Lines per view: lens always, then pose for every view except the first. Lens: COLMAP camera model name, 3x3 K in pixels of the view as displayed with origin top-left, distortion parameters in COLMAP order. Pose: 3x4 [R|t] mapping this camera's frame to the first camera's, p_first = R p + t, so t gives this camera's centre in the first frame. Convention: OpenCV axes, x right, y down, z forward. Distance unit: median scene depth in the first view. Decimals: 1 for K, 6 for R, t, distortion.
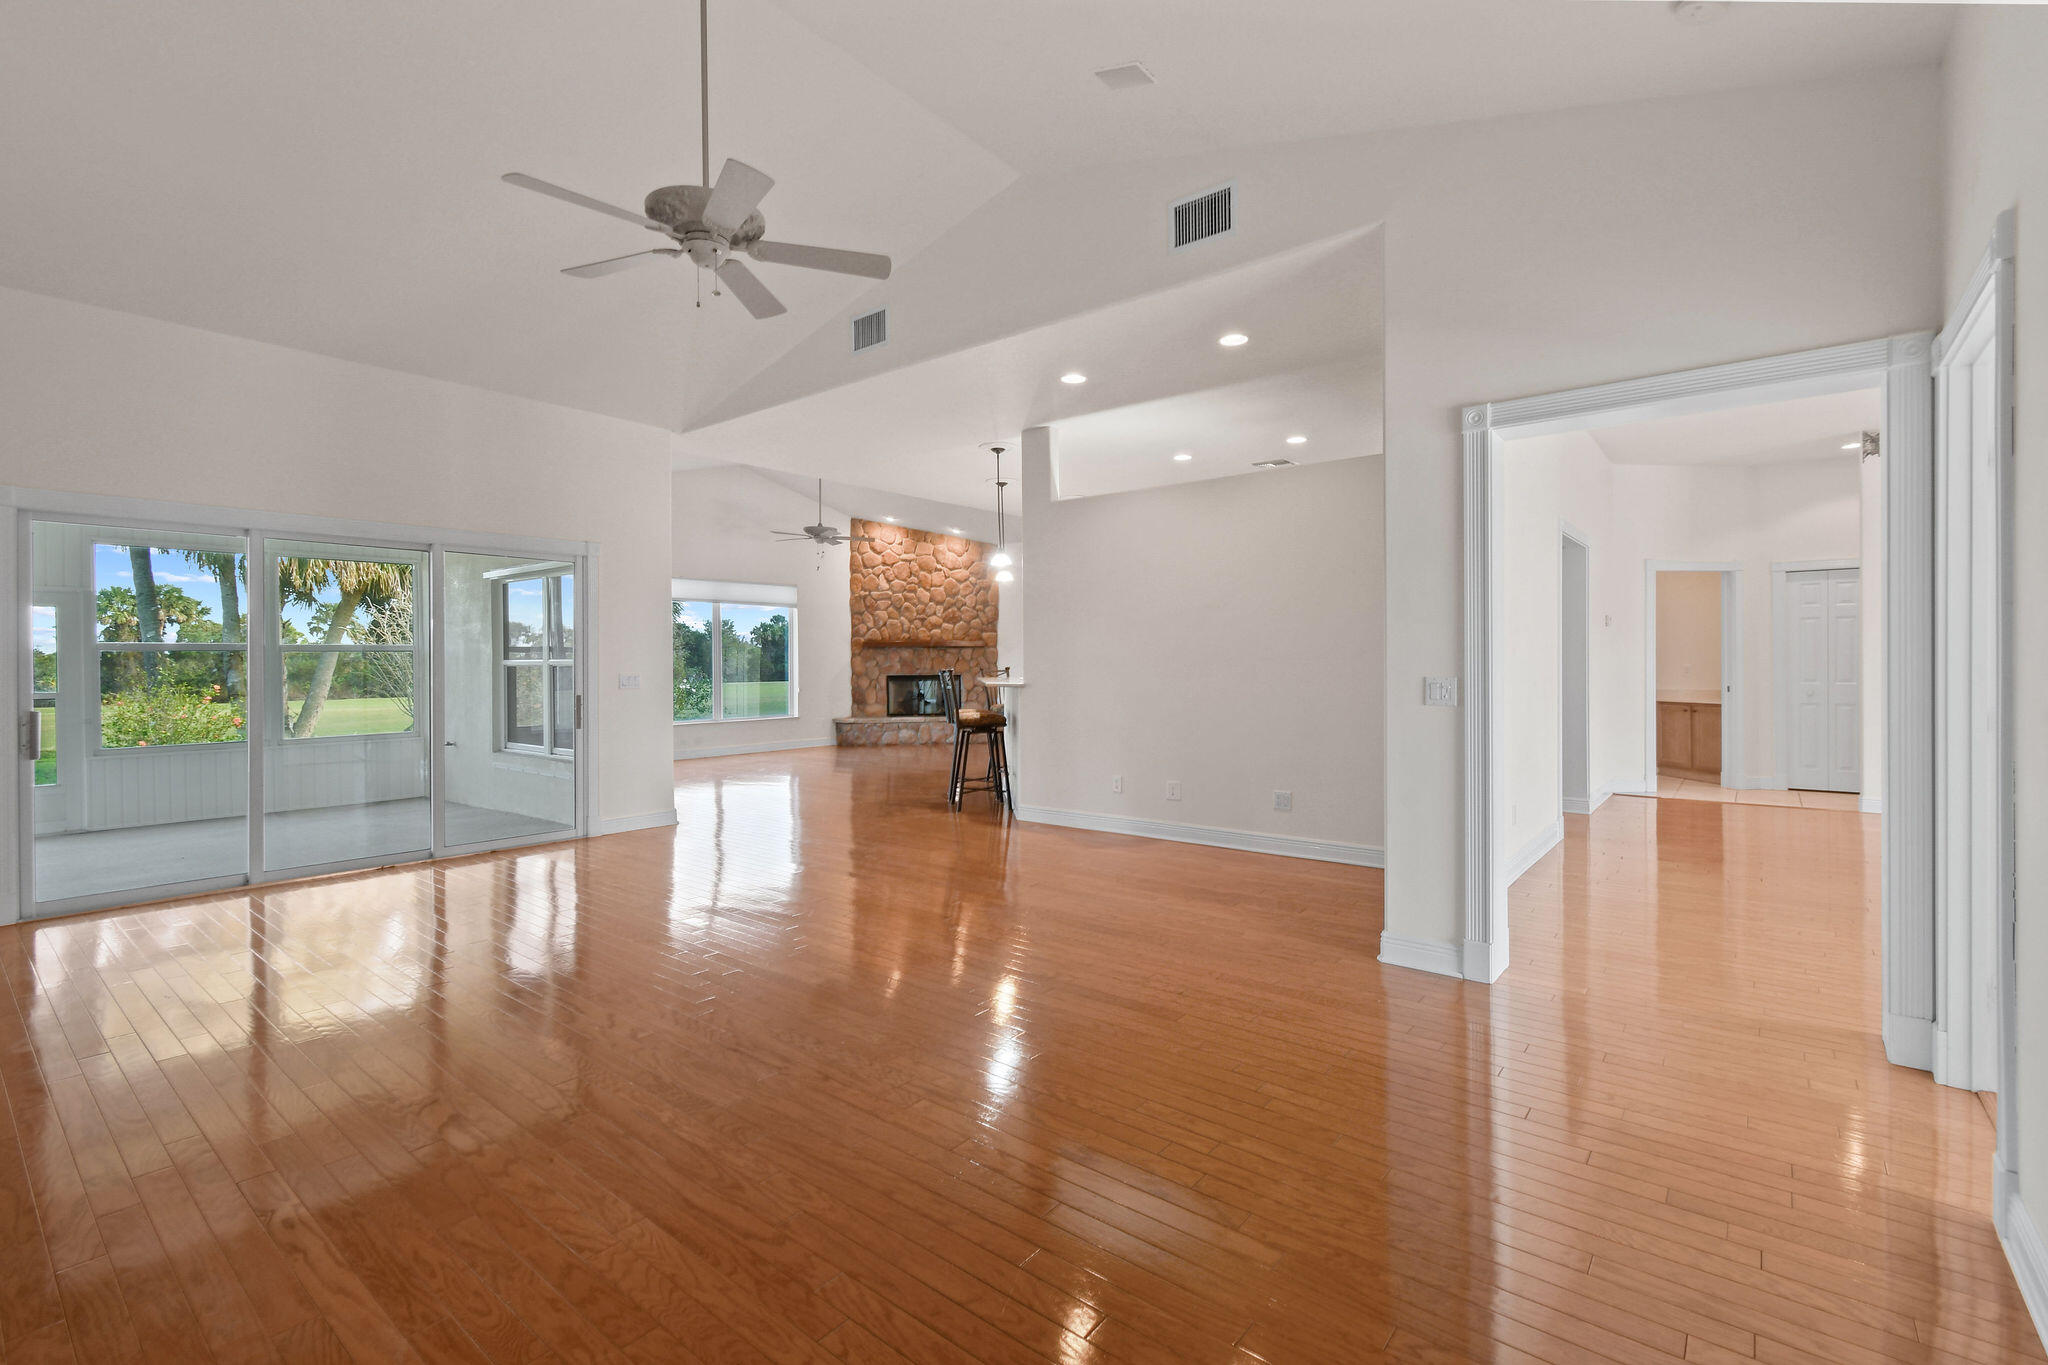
lens RADIAL K [[914.8, 0, 1051.7], [0, 914.8, 659.6], [0, 0, 1]] dist [0.000280, -0.000716]
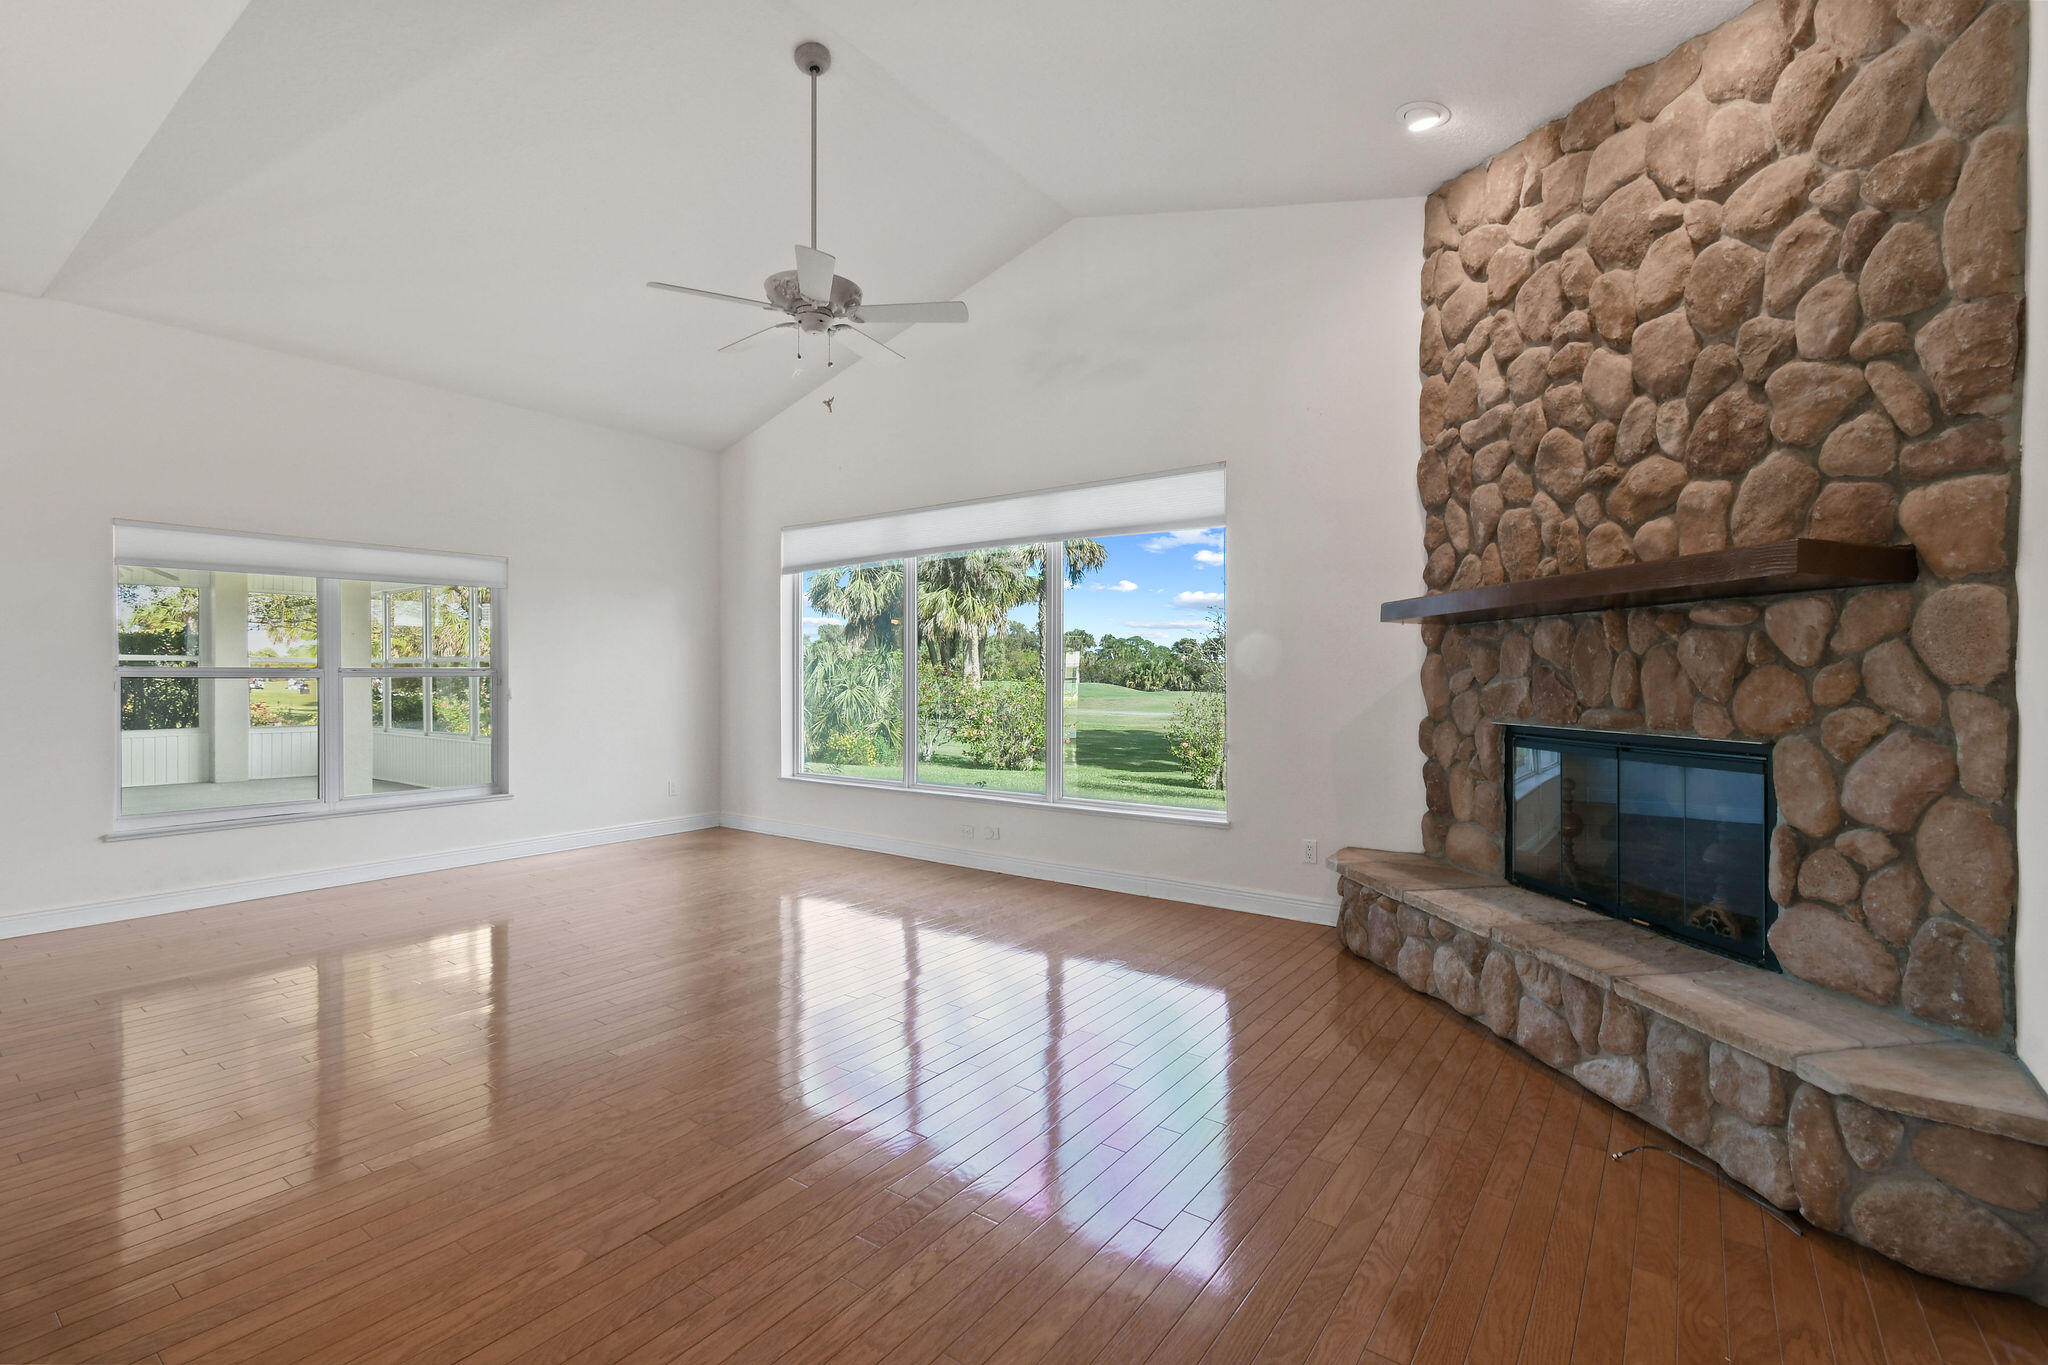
lens RADIAL K [[898.5, 0, 1035.2], [0, 898.5, 680.0], [0, 0, 1]] dist [-0.000597, -0.001223]
pose [[0.042755, 0.012869, -0.999003, 0.073981], [0.004814, 0.999903, 0.013087, 0.000186], [0.999074, -0.005369, 0.042688, 0.858666]]
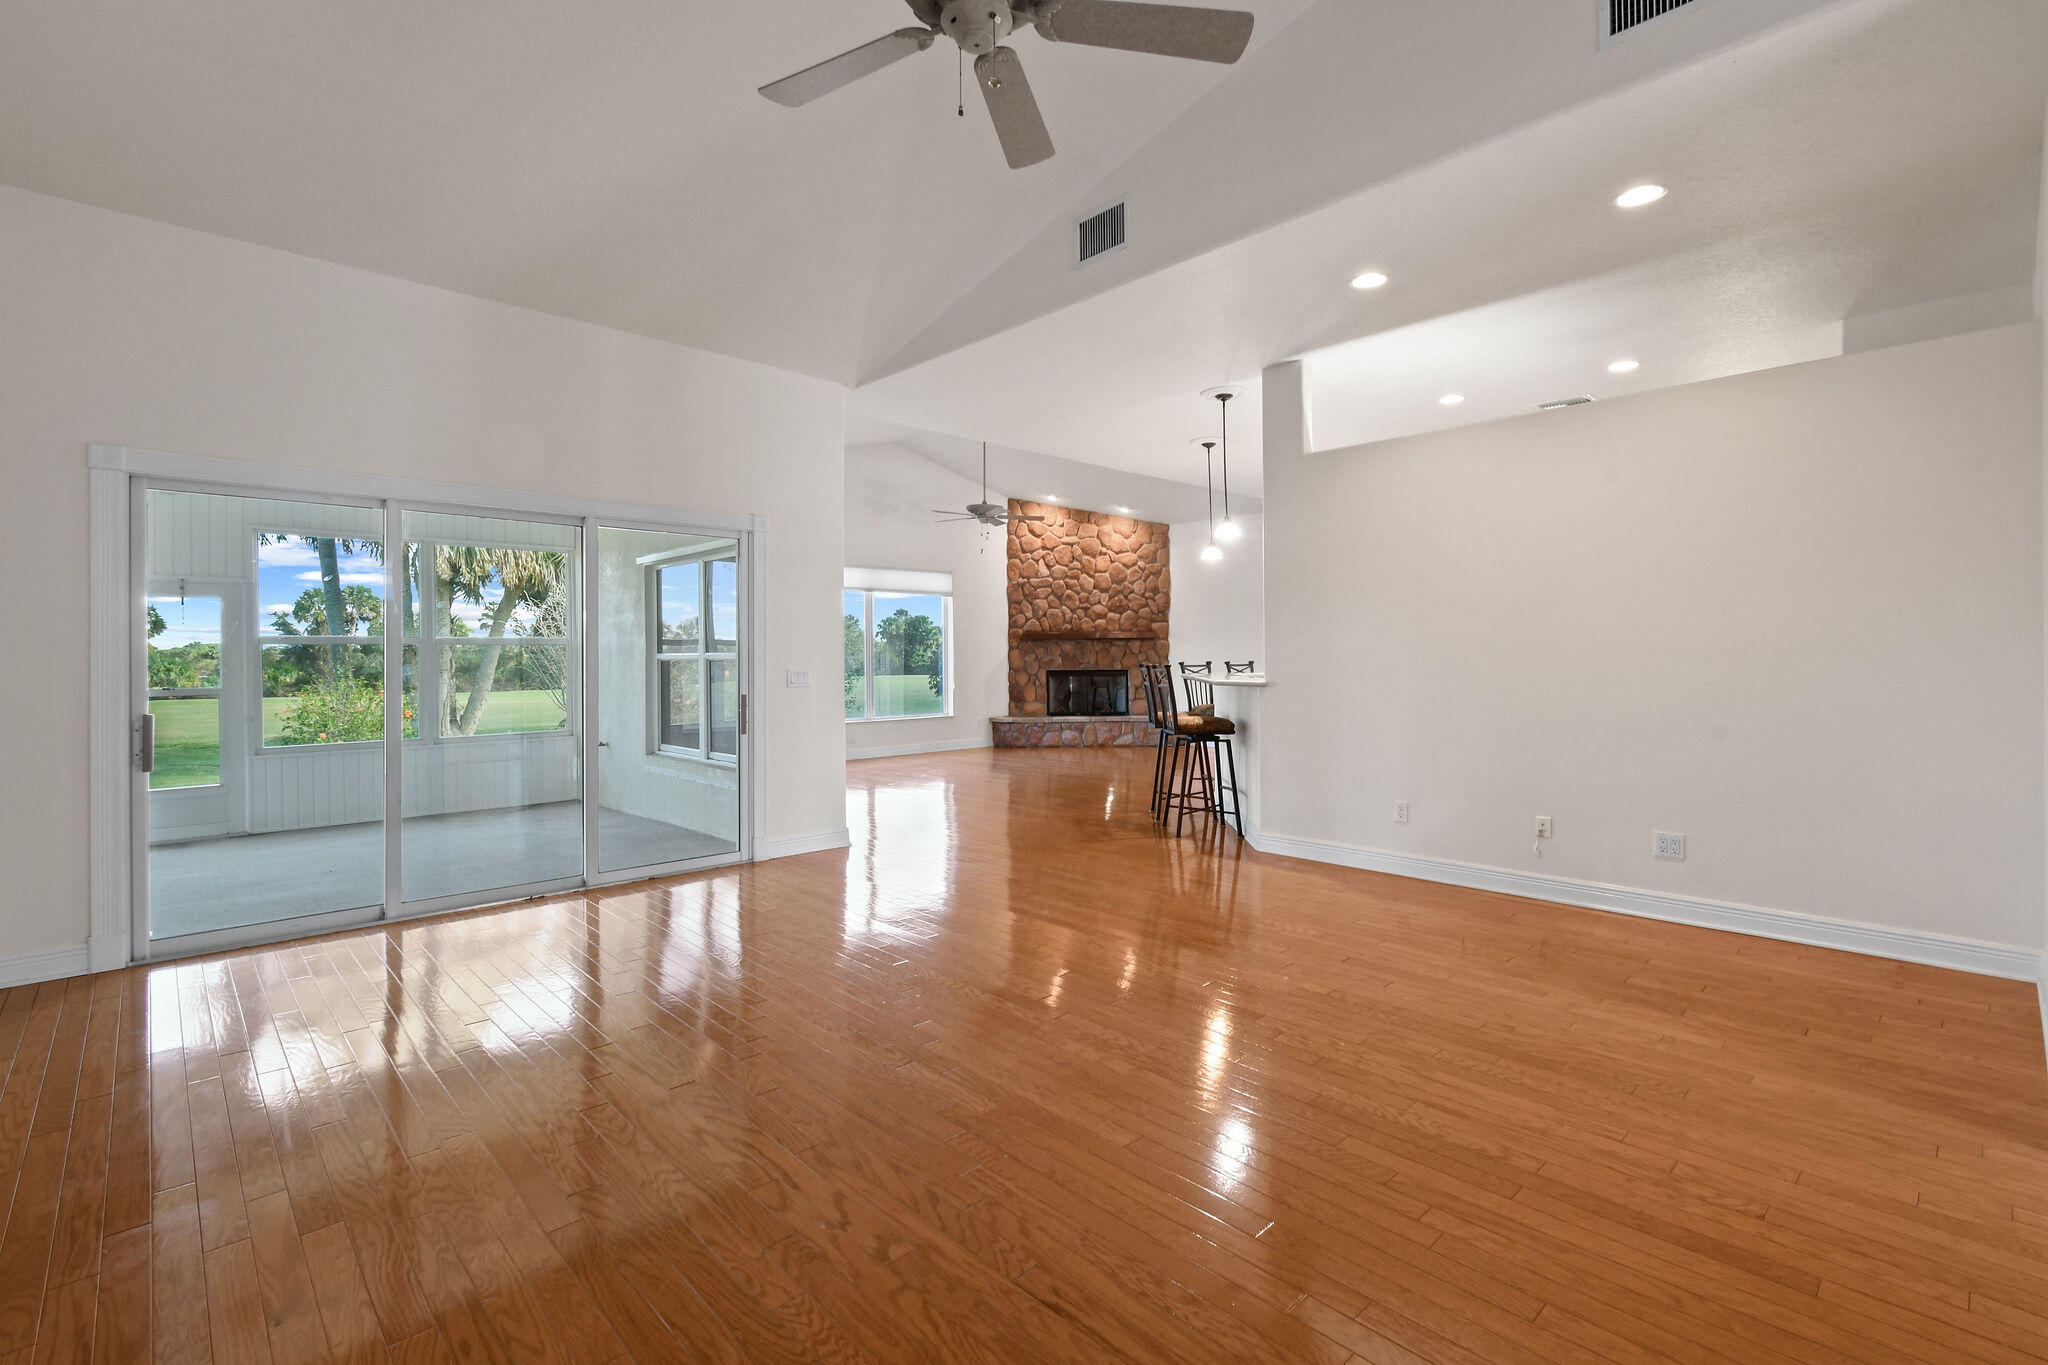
lens RADIAL K [[928.9, 0, 1049.5], [0, 928.9, 652.9], [0, 0, 1]] dist [-0.002692, 0.000473]
pose [[0.991460, -0.000811, -0.130407, -0.057473], [0.000762, 1.000000, -0.000427, 0.000222], [0.130407, 0.000324, 0.991460, 0.084715]]
